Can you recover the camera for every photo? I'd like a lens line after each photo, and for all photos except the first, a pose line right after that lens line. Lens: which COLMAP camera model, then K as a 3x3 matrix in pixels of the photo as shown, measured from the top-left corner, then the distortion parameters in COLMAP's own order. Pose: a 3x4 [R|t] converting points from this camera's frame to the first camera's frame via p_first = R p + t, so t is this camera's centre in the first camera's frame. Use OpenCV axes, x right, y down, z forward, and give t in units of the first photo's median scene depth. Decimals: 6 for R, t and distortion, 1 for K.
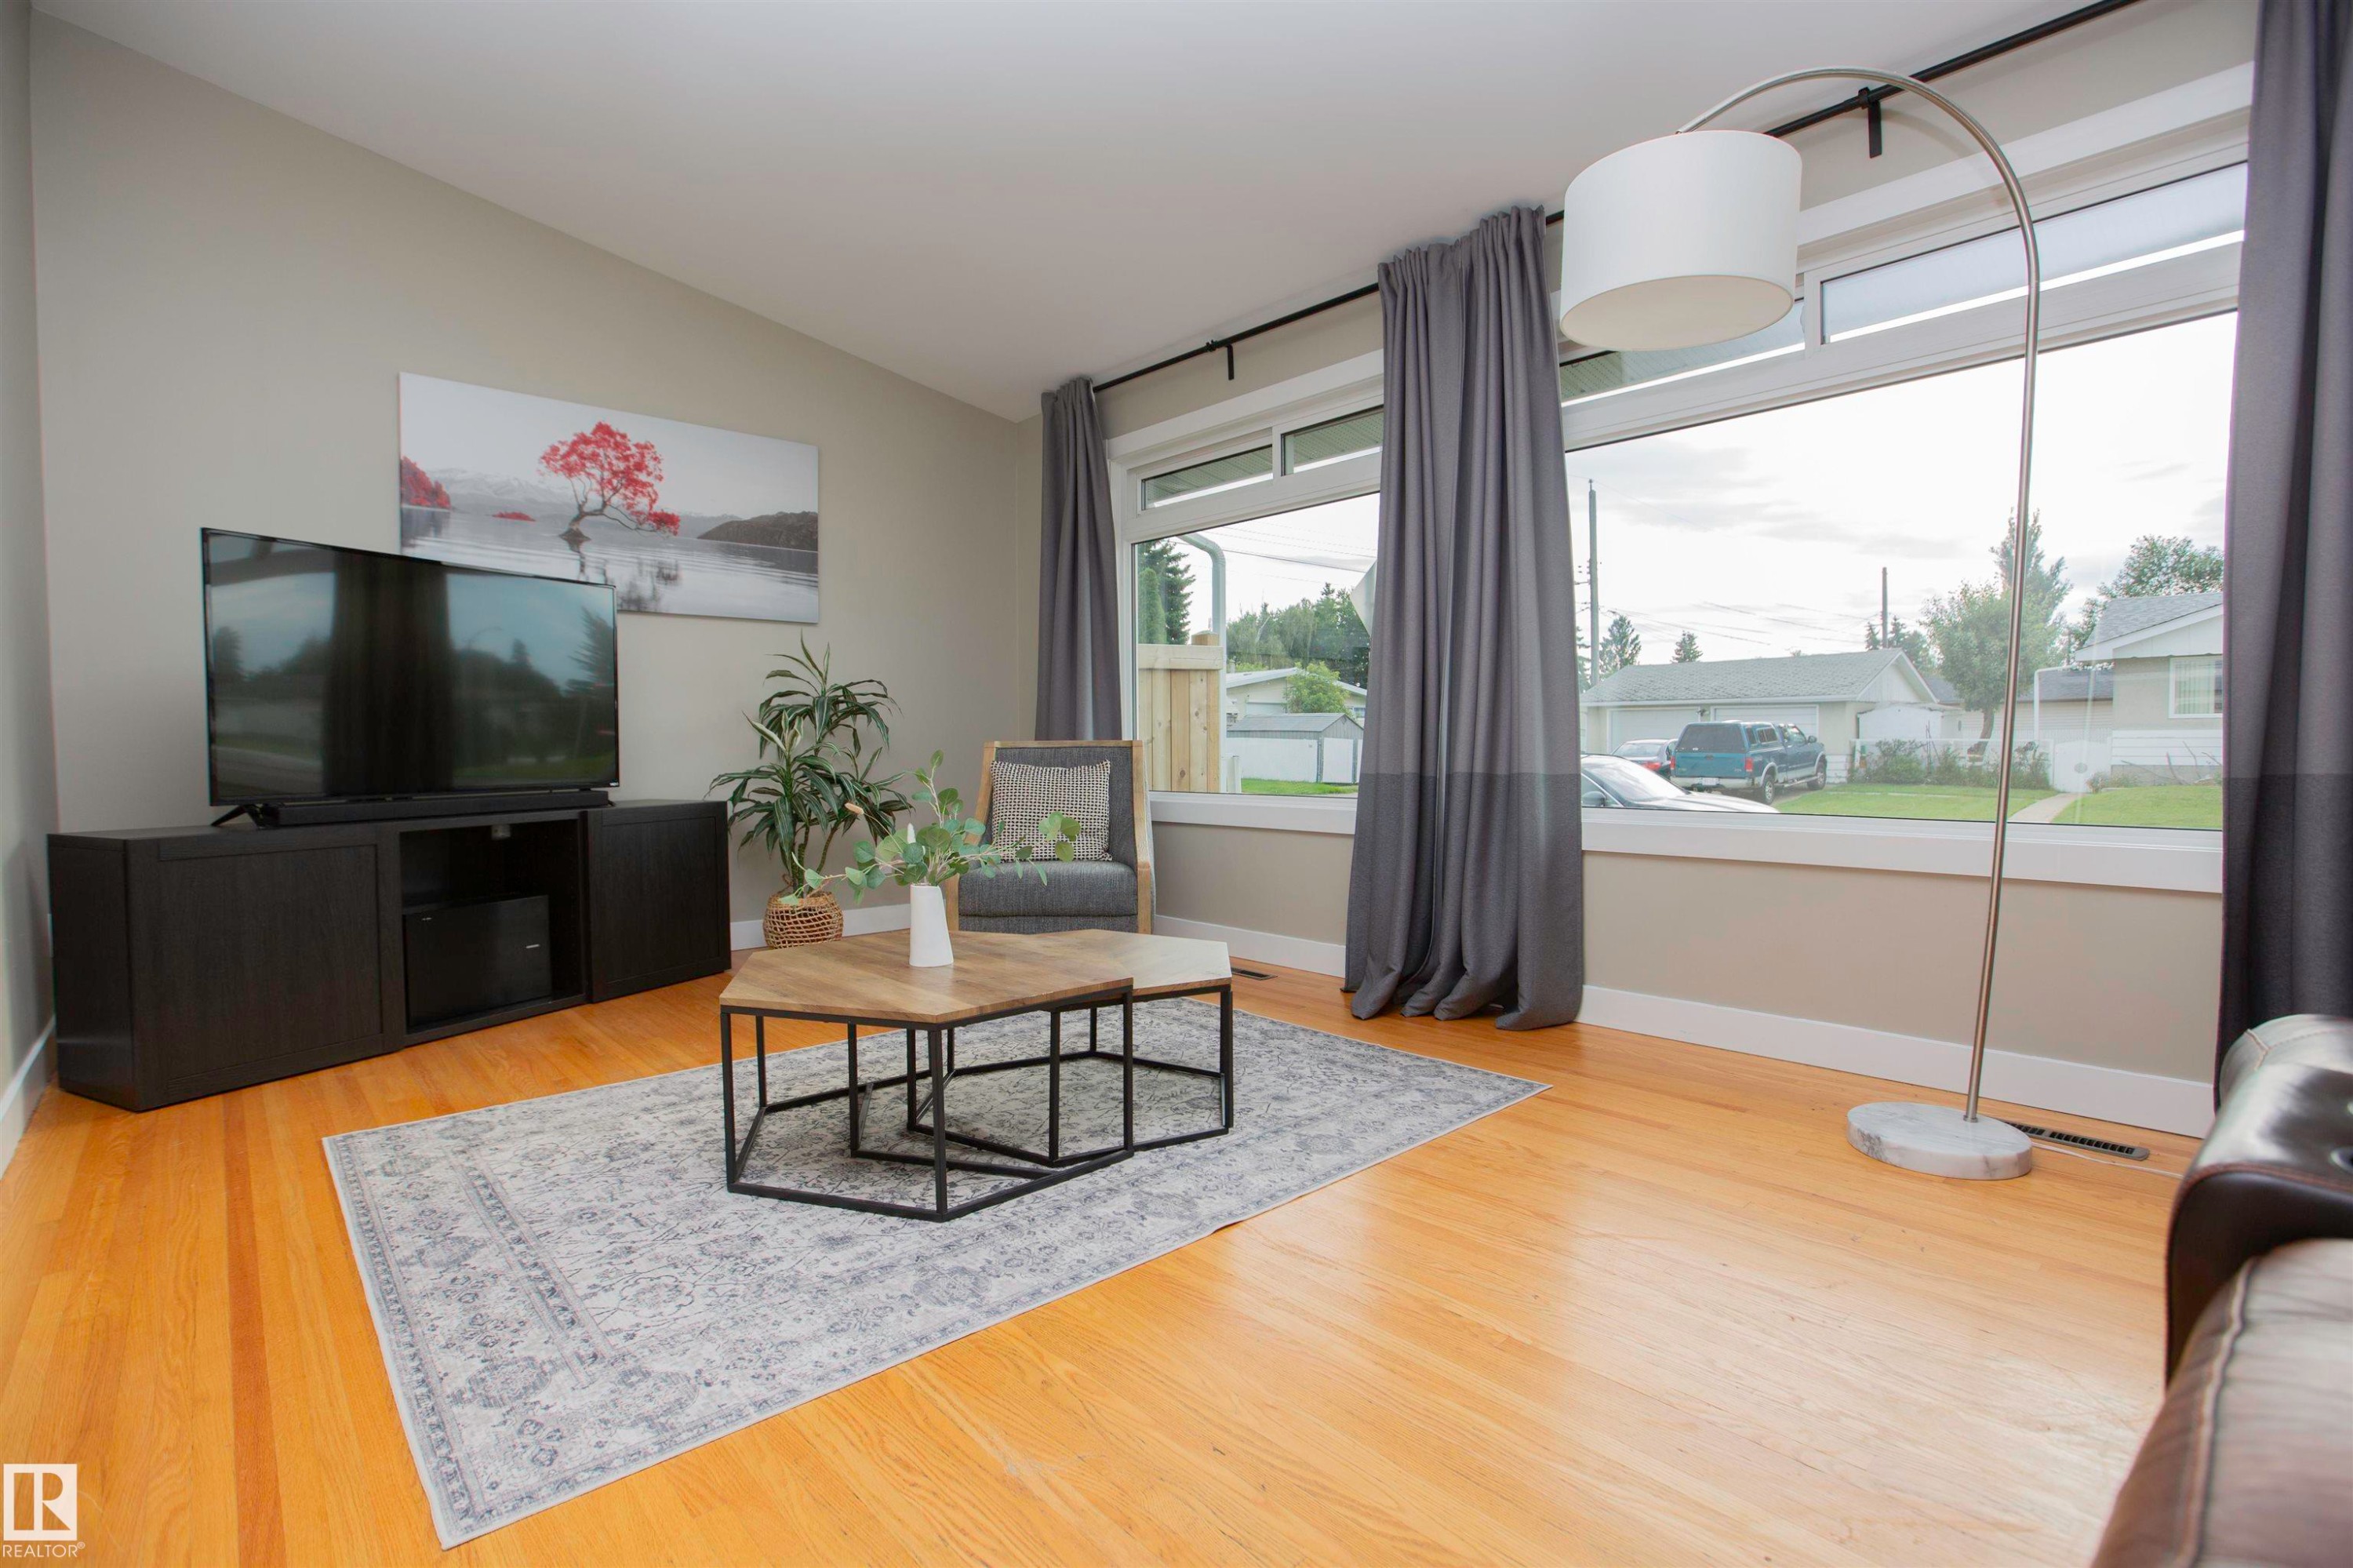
lens RADIAL K [[1078.6, 0, 1170.8], [0, 1078.6, 788.3], [0, 0, 1]] dist [-0.065173, 0.029823]
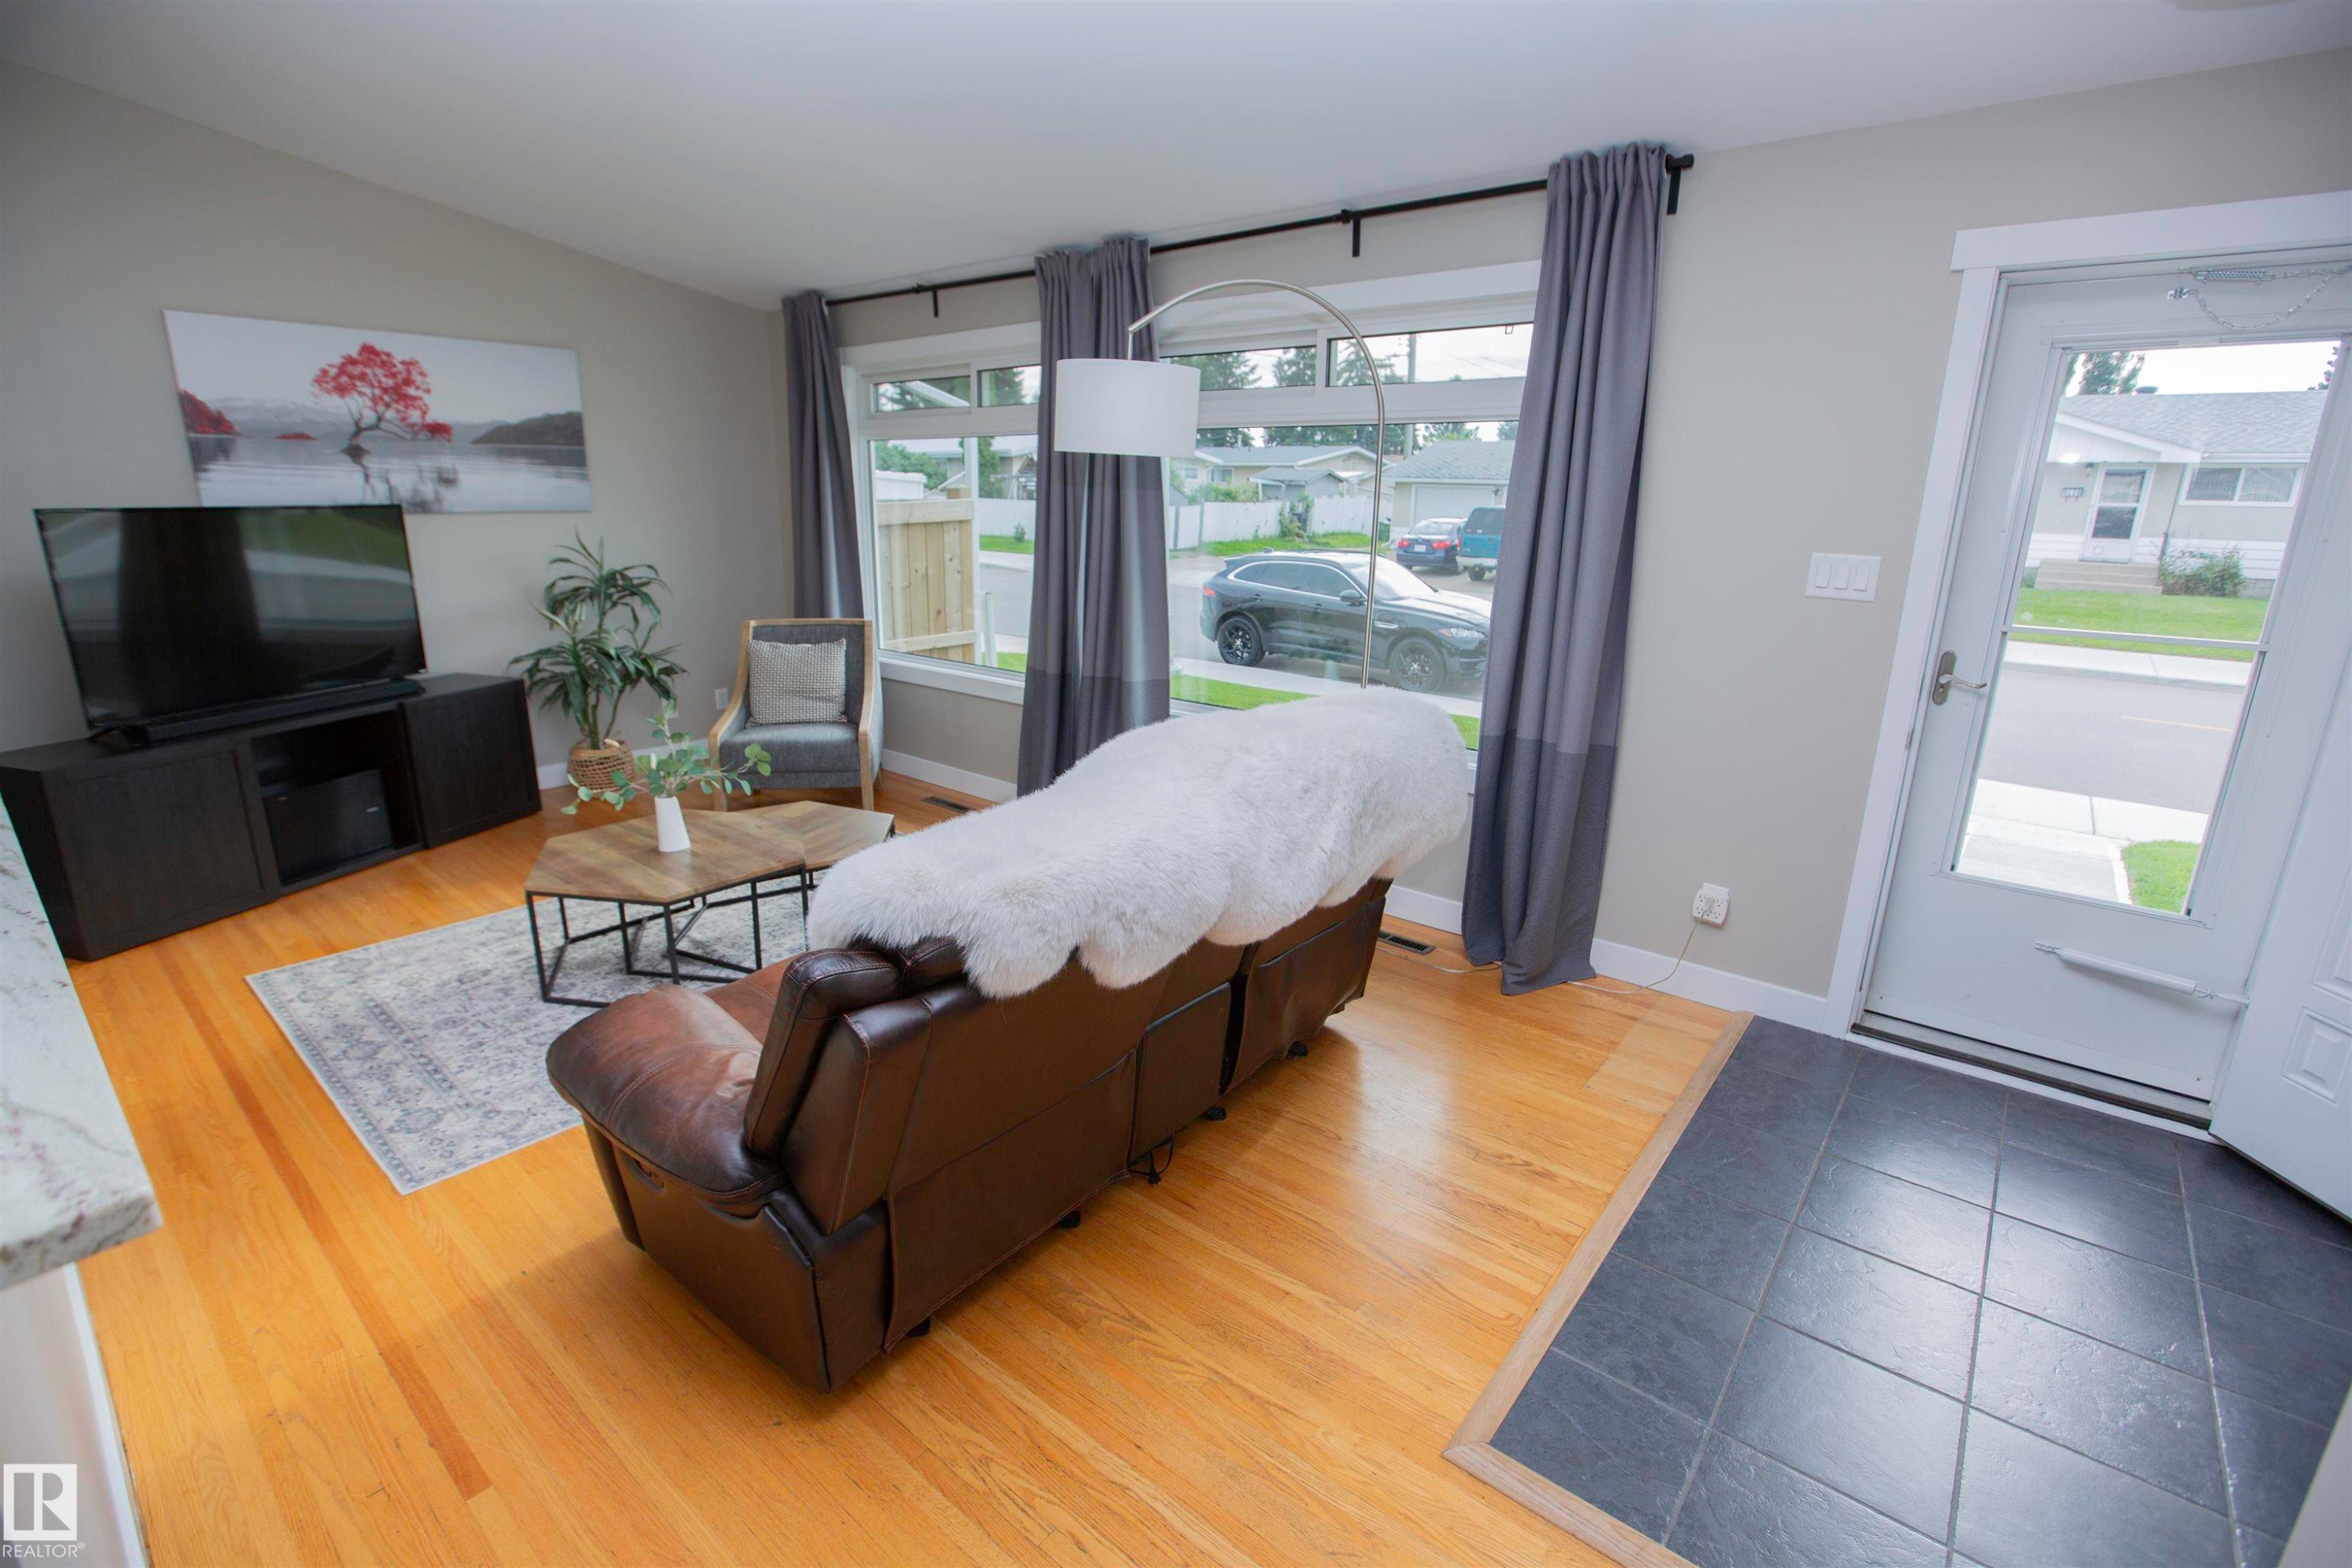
lens RADIAL K [[1064.3, 0, 1168.9], [0, 1064.3, 772.8], [0, 0, 1]] dist [-0.044243, 0.014089]
pose [[0.990699, -0.014219, 0.135327, 0.218866], [-0.016531, 0.974582, 0.223421, -0.231507], [-0.135064, -0.223580, 0.965282, -0.407914]]
